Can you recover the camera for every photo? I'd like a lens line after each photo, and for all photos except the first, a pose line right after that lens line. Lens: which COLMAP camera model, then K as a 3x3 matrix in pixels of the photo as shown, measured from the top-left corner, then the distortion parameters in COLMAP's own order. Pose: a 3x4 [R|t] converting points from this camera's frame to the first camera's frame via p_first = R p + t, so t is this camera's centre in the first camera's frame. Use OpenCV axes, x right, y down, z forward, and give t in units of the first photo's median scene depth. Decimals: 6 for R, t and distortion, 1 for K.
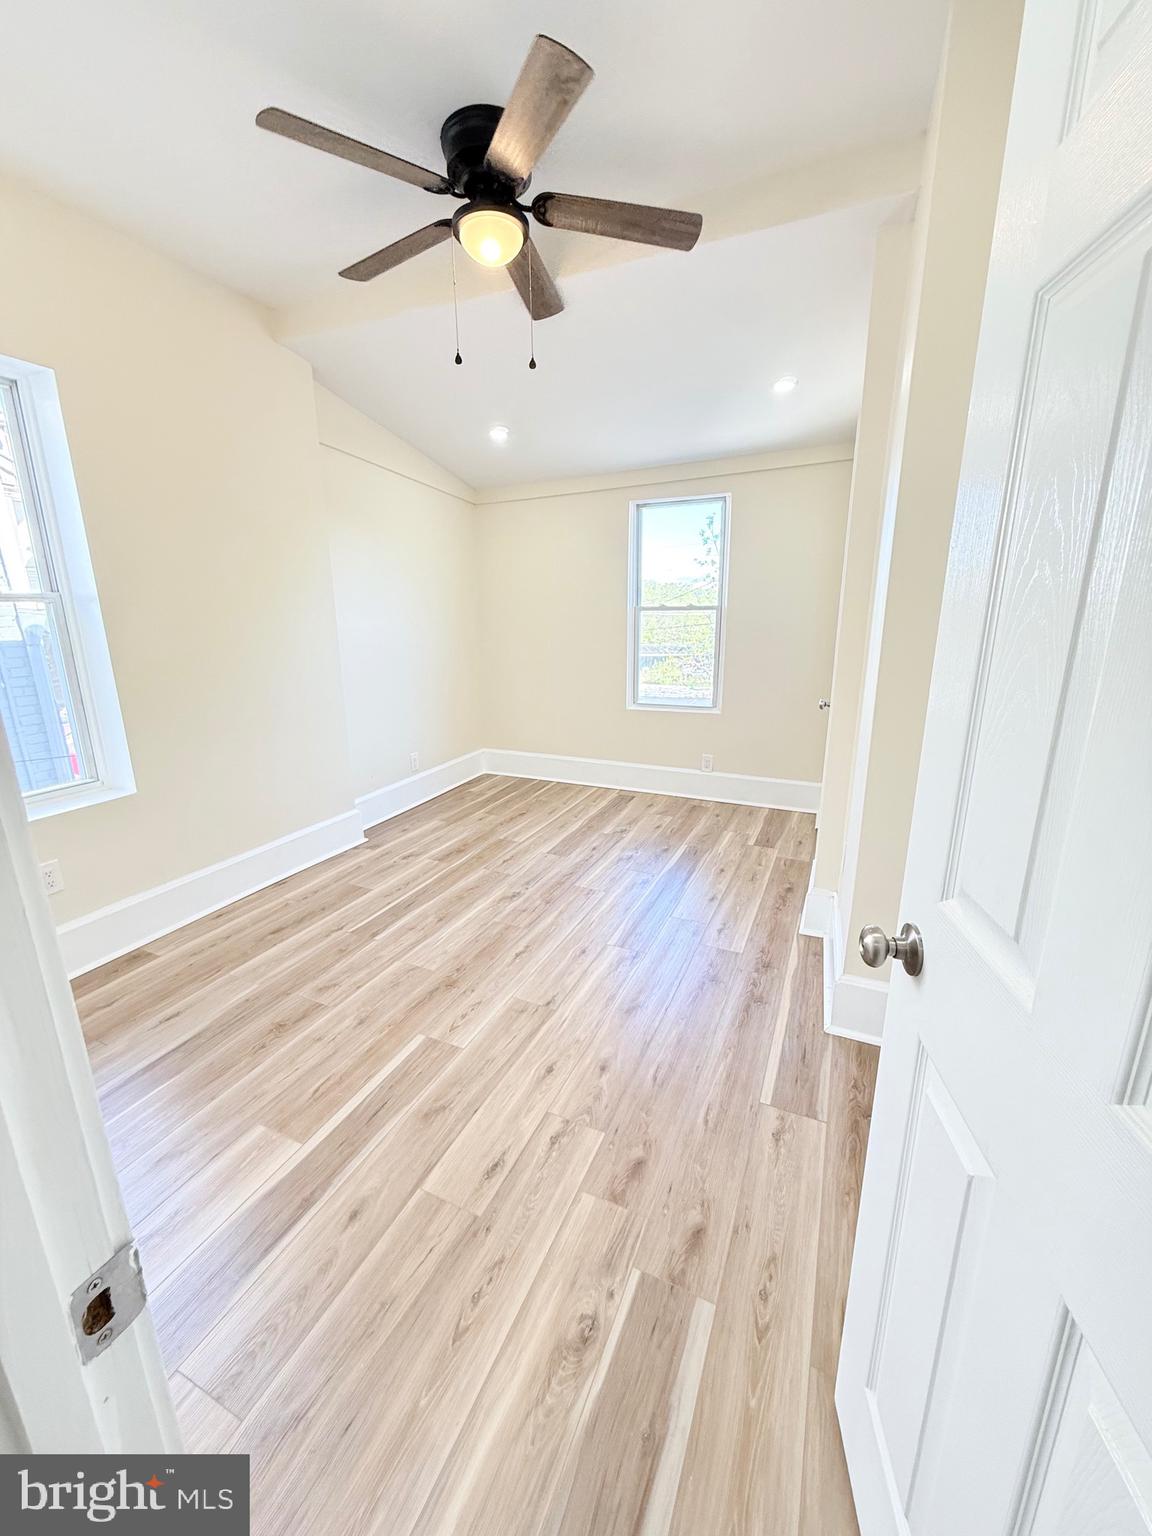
lens RADIAL K [[604.3, 0, 573.5], [0, 604.3, 762.2], [0, 0, 1]] dist [0.000356, -0.000433]
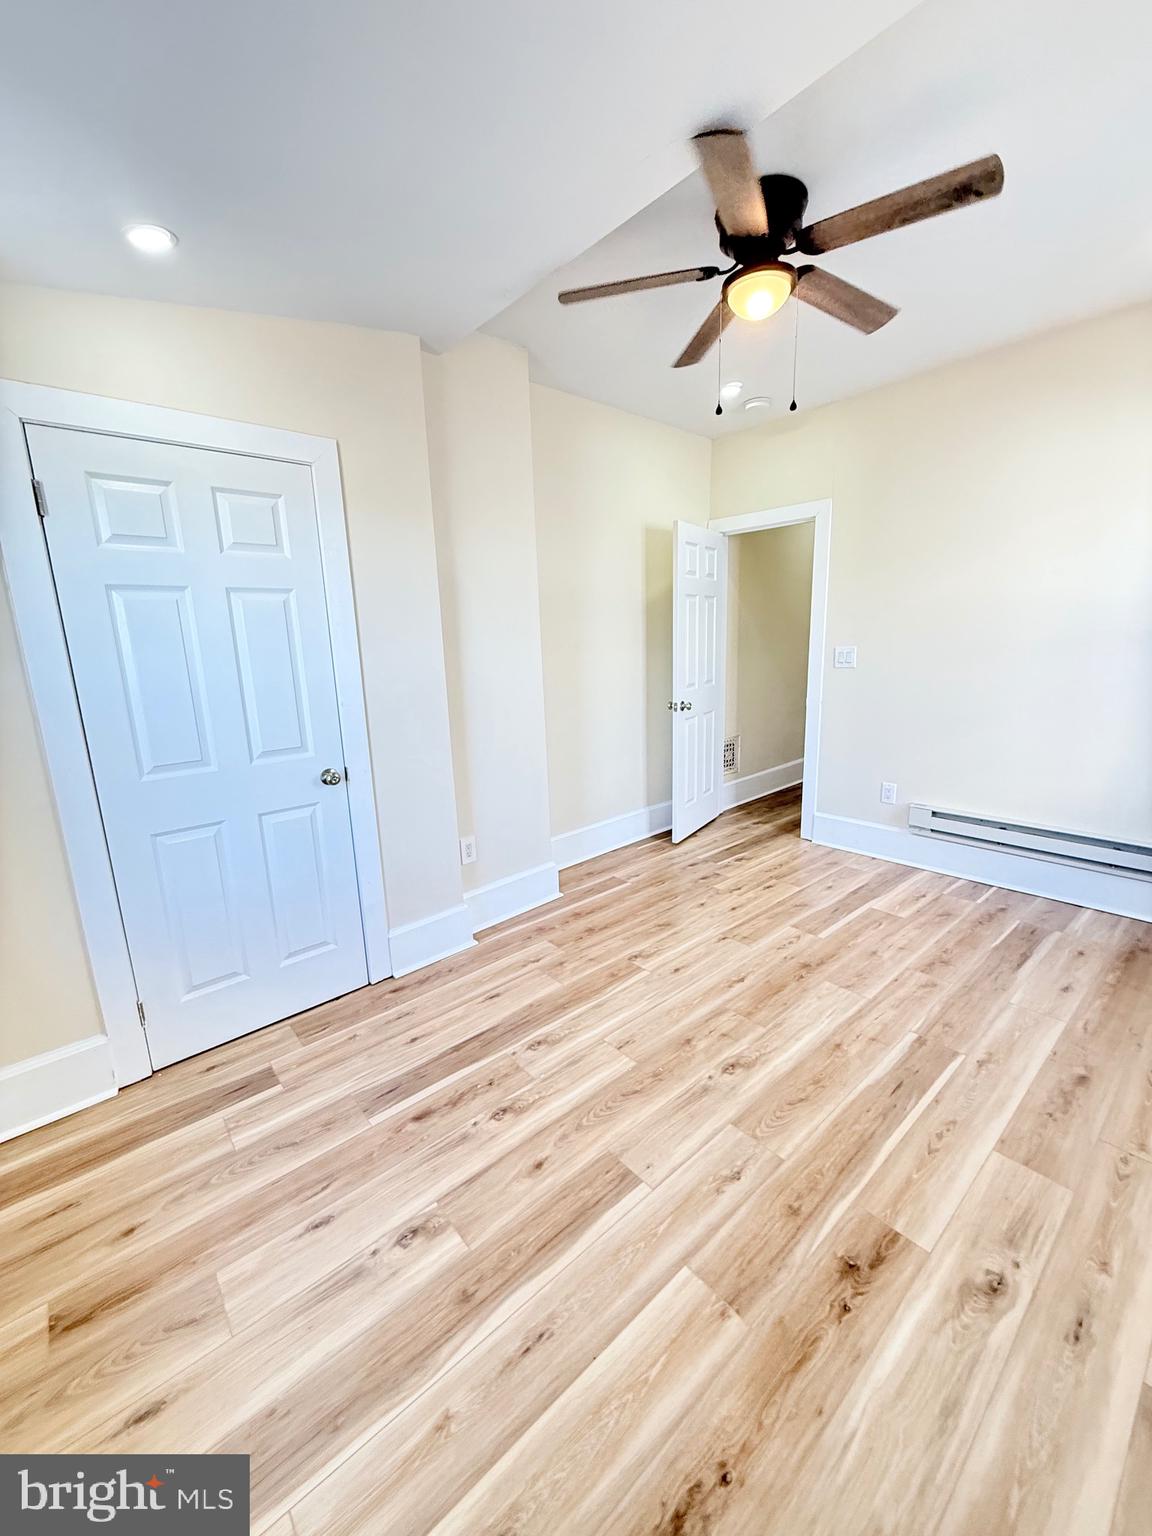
lens RADIAL K [[604.3, 0, 573.5], [0, 604.3, 762.2], [0, 0, 1]] dist [0.000356, -0.000433]
pose [[-0.902741, -0.048971, 0.427387, -0.269418], [0.147618, 0.897911, 0.414687, -0.502245], [-0.404063, 0.437445, -0.803352, 1.879902]]
